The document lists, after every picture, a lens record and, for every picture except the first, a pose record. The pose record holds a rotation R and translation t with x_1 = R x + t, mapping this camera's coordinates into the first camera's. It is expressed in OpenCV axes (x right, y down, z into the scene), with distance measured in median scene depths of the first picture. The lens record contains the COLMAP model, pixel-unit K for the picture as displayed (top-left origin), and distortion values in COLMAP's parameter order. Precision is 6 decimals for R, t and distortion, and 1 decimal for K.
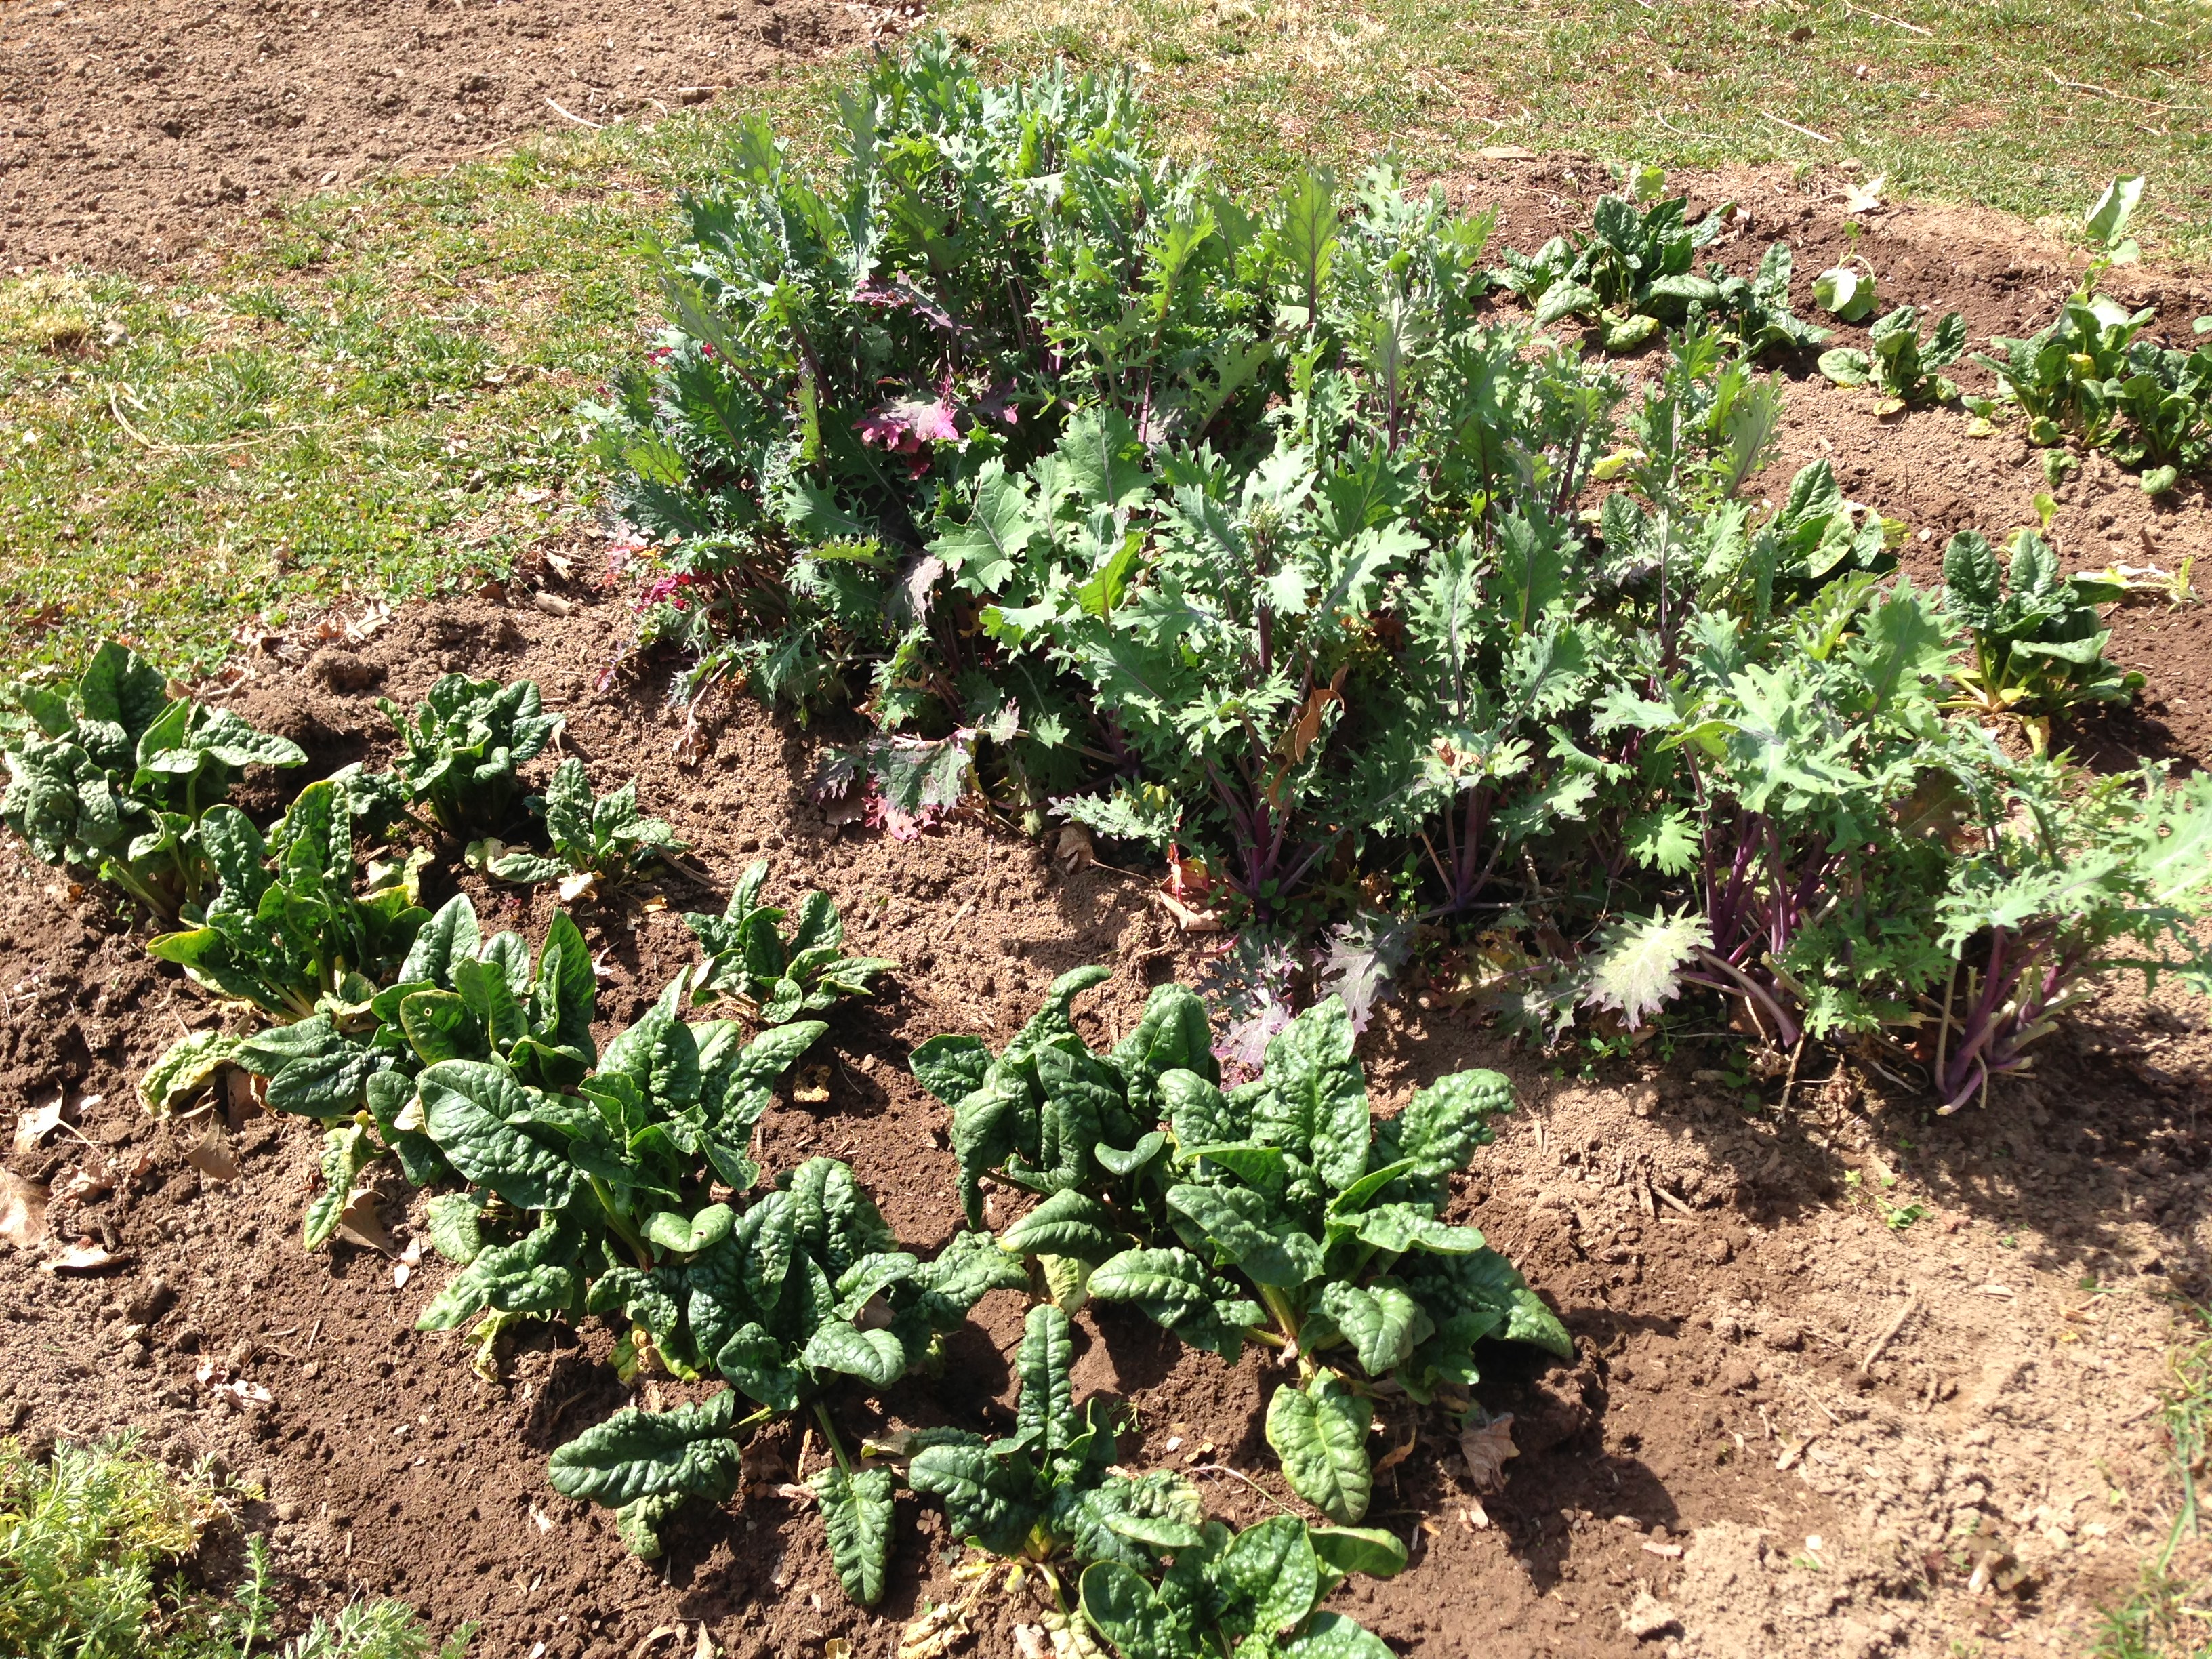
lens RADIAL K [[2046.0, 0, 1106.0], [0, 2046.0, 829.5], [0, 0, 1]] dist [0.084160, -0.207262]
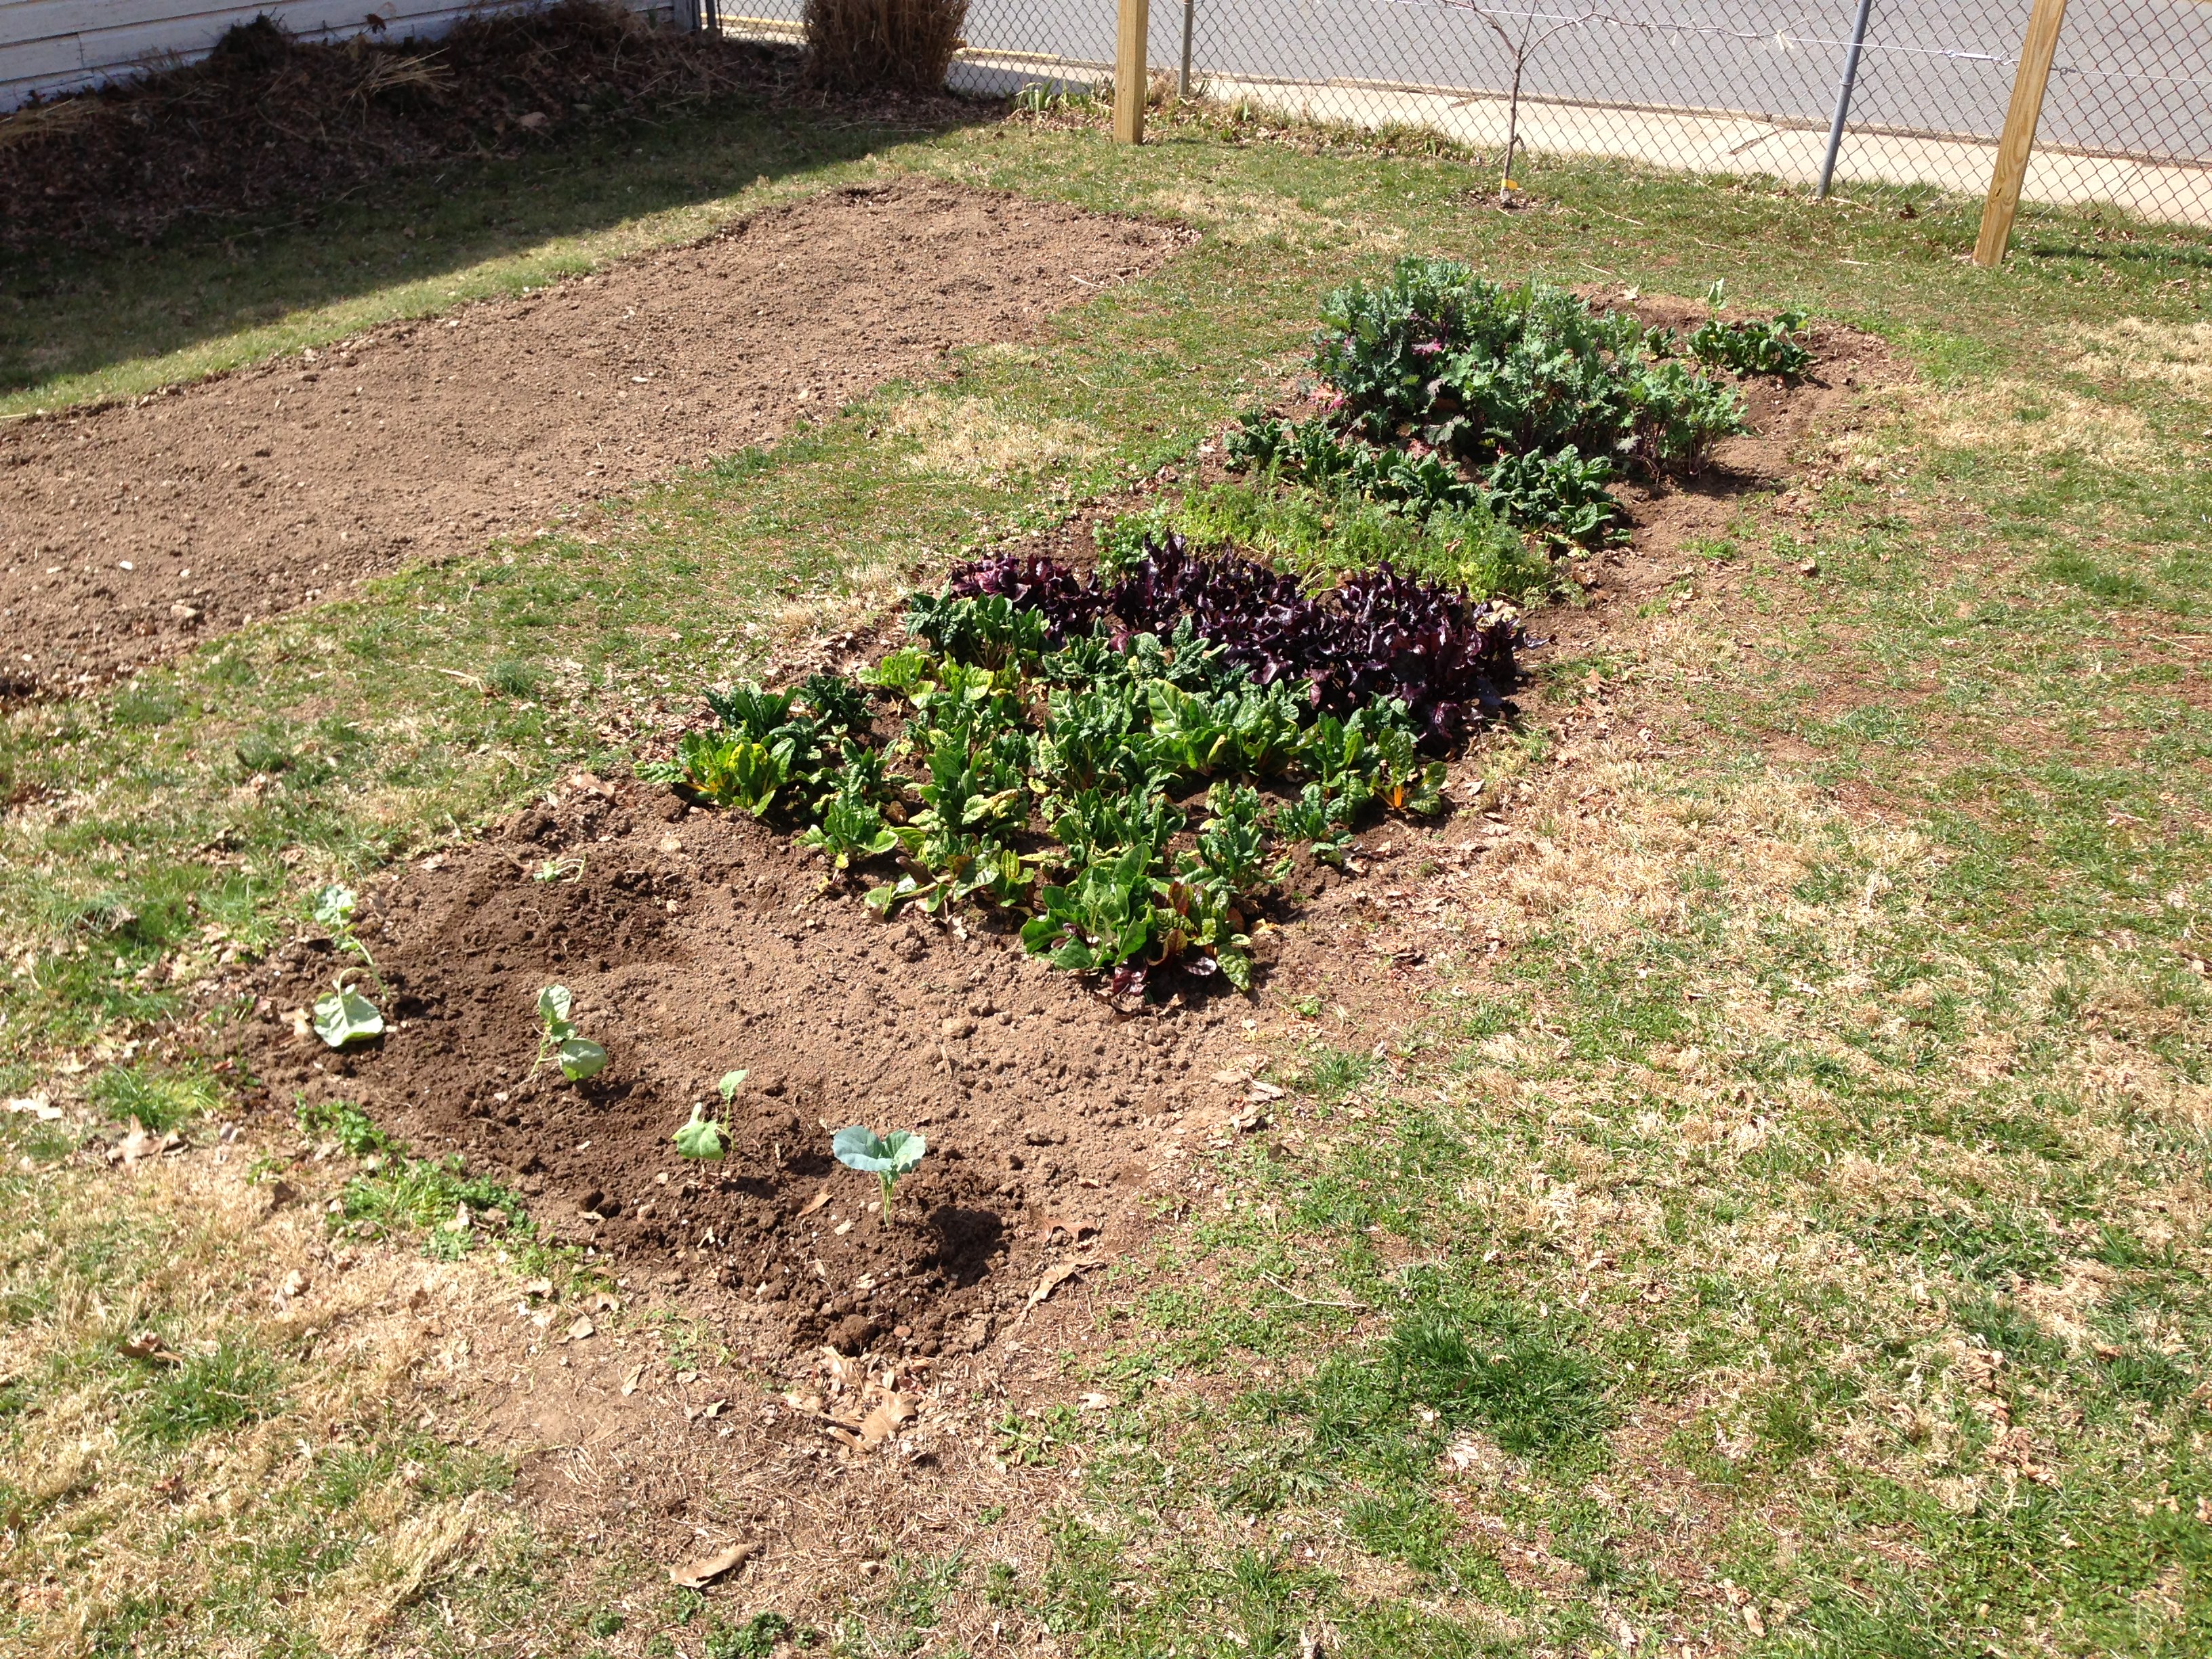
lens RADIAL K [[2046.0, 0, 1106.0], [0, 2046.0, 829.5], [0, 0, 1]] dist [0.084160, -0.207262]
pose [[0.990264, -0.063162, 0.124046, -1.236722], [0.071783, 0.995214, -0.066302, 0.929261], [-0.119265, 0.074561, 0.990059, -2.736541]]
